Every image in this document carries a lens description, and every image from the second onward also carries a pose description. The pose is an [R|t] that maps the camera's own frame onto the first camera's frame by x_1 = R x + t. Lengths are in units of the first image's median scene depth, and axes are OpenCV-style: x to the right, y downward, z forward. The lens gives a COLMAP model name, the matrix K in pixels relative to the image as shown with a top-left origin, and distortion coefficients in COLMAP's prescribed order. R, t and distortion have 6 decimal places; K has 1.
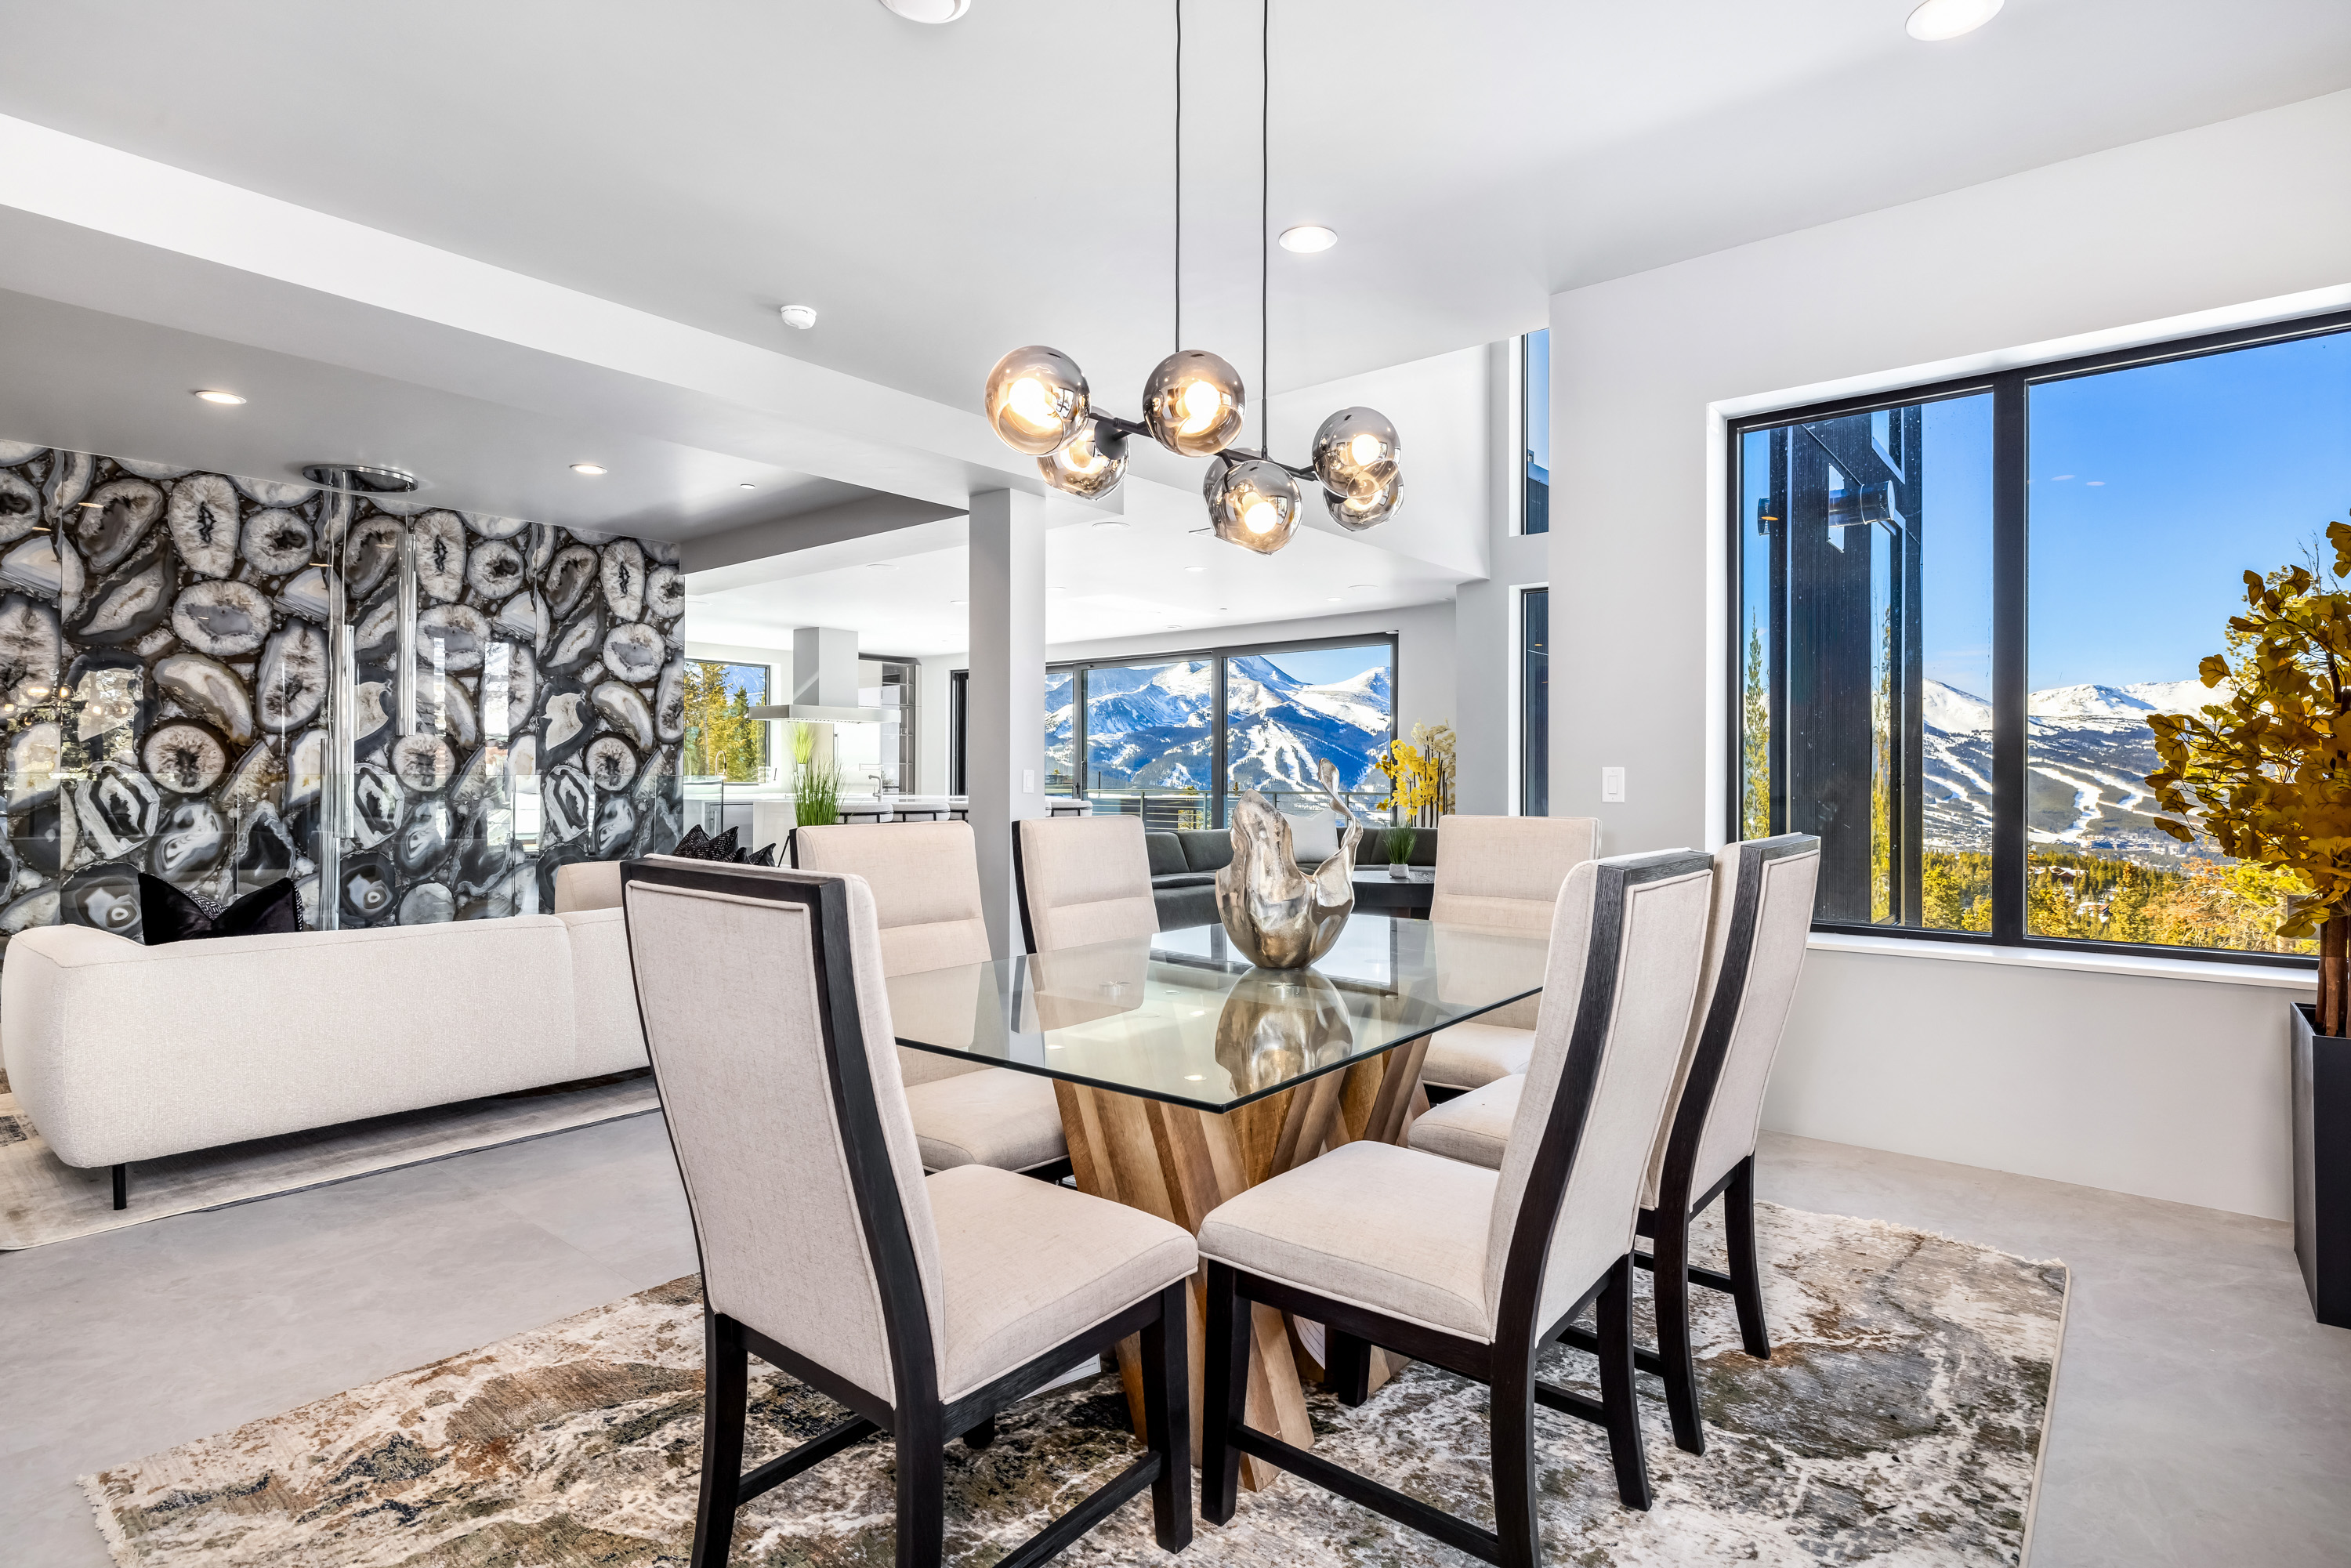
lens RADIAL K [[1196.7, 0, 1178.8], [0, 1196.7, 779.0], [0, 0, 1]] dist [0.001256, -0.002122]
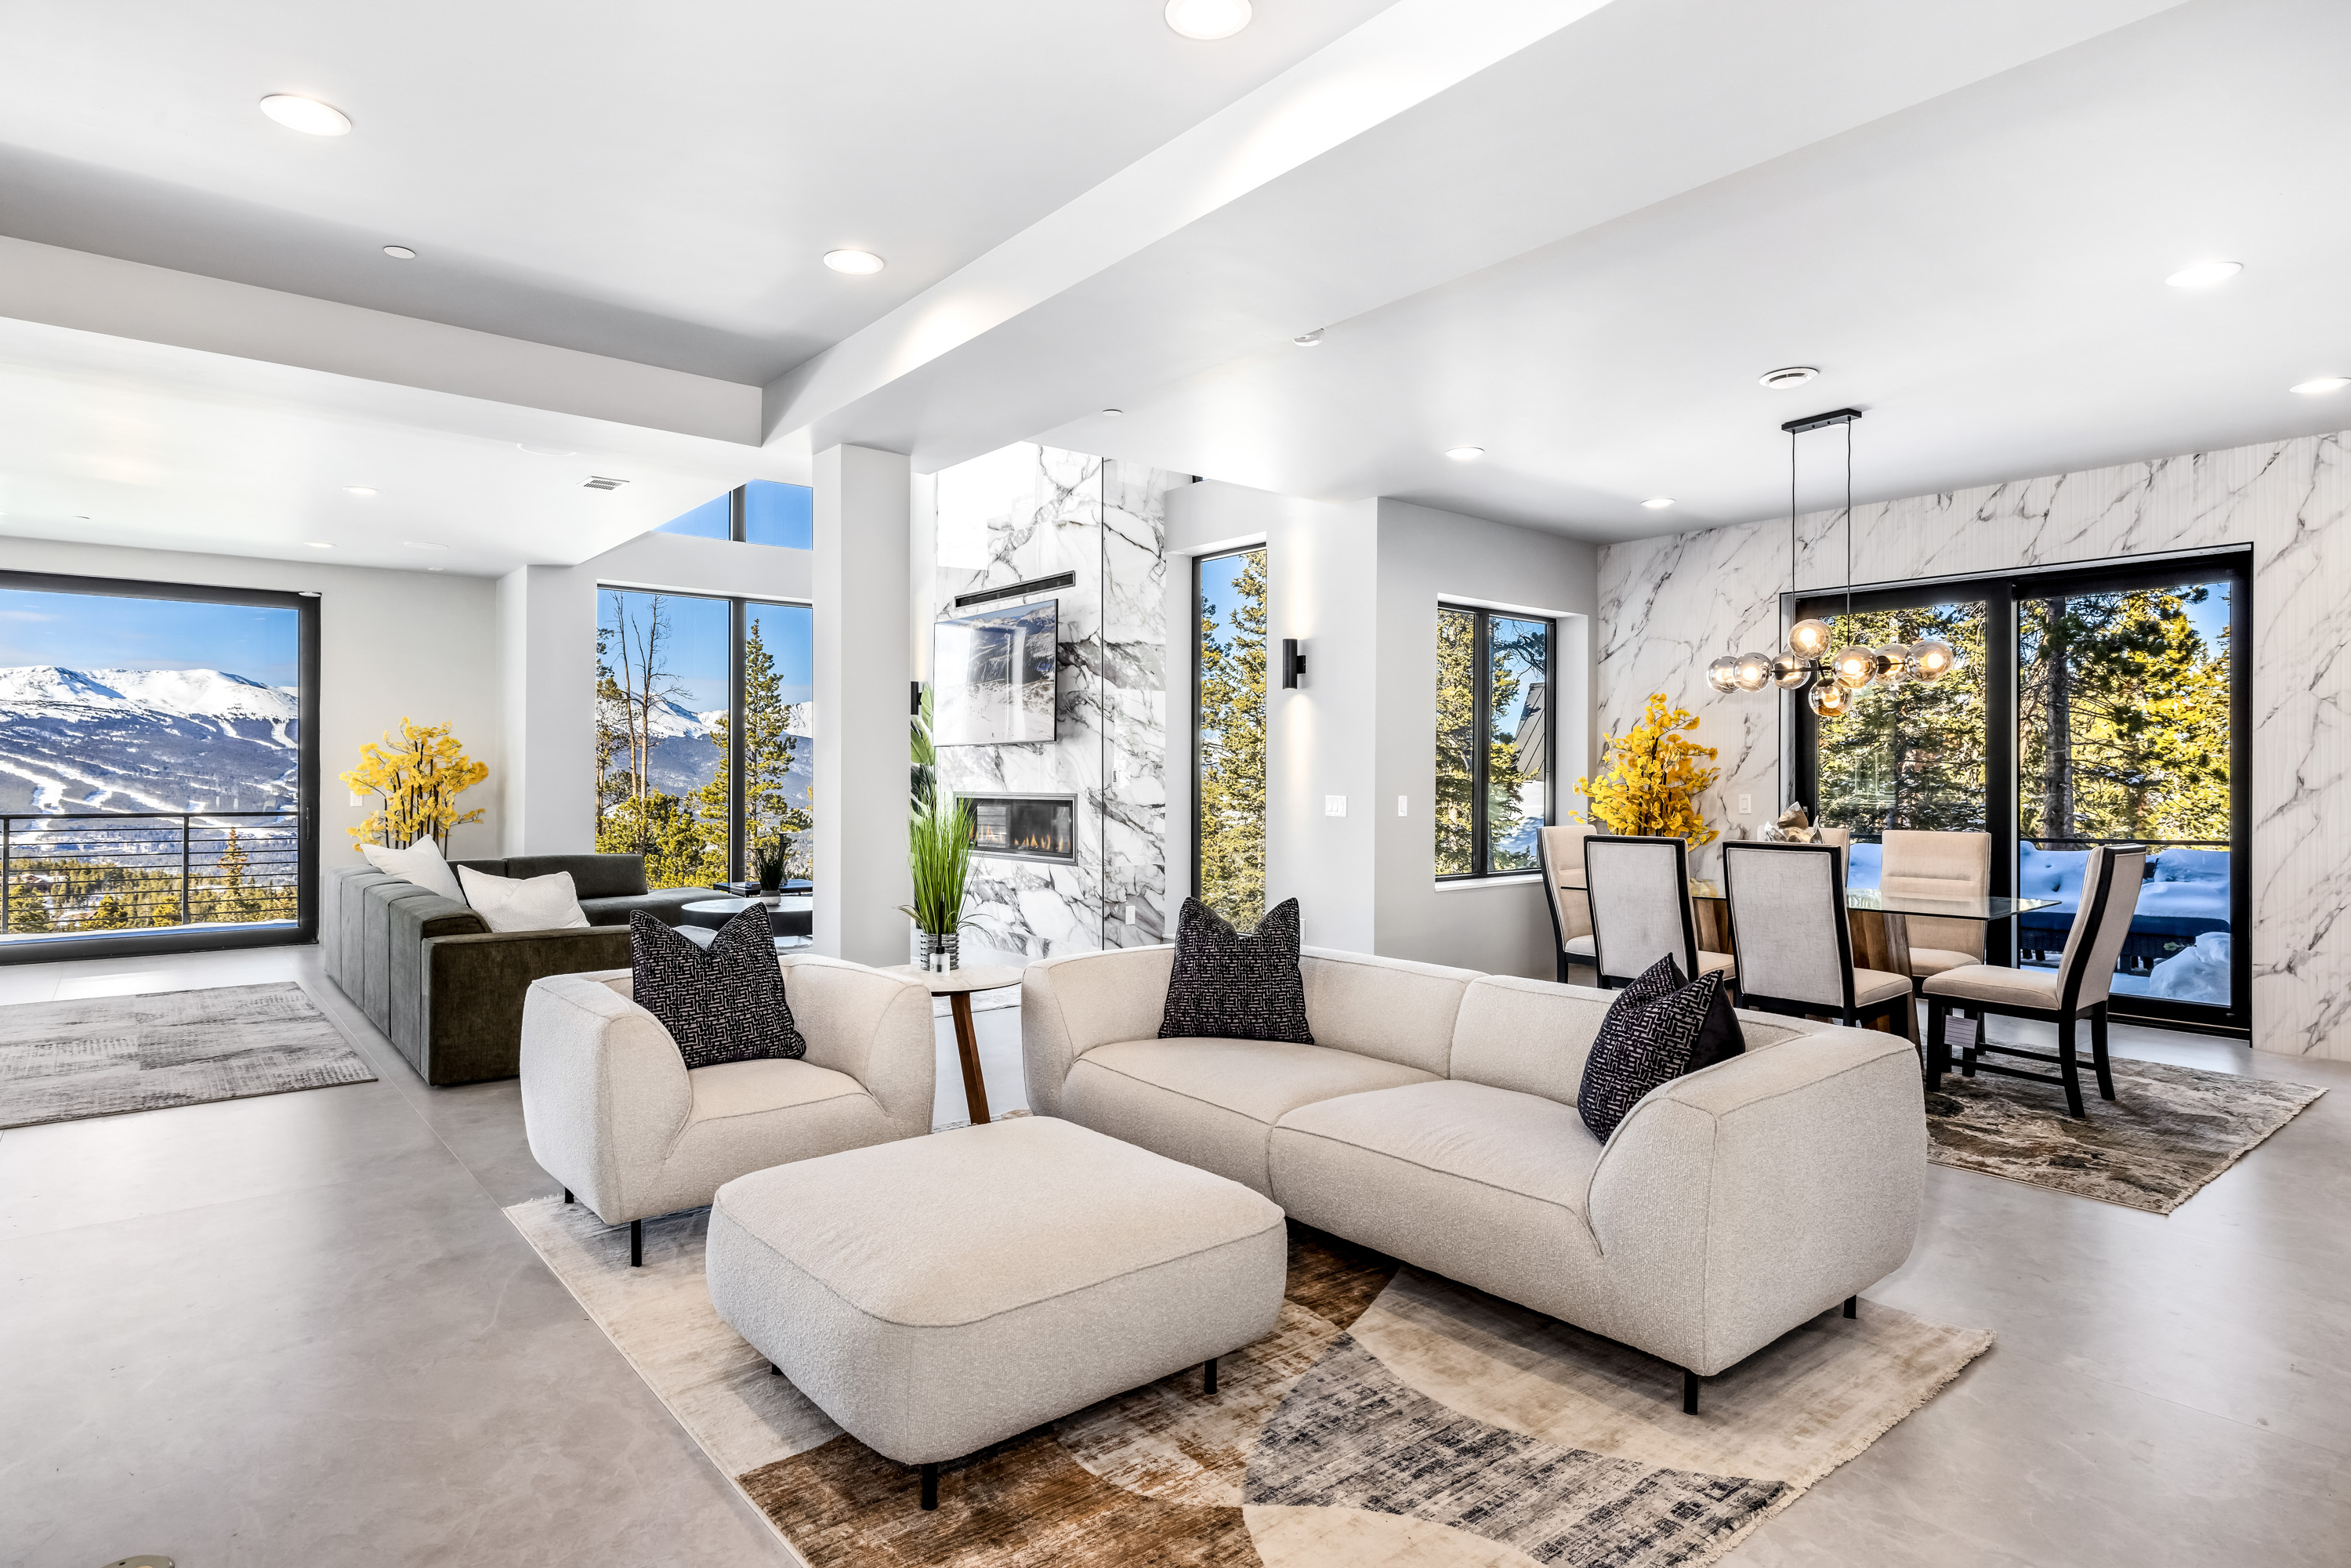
lens RADIAL K [[1265.9, 0, 1176.5], [0, 1265.9, 785.4], [0, 0, 1]] dist [0.002482, -0.000028]
pose [[0.191472, -0.008510, 0.981461, -0.731872], [-0.001275, 0.999959, 0.008919, -0.022959], [-0.981497, -0.002959, 0.191454, 0.717819]]
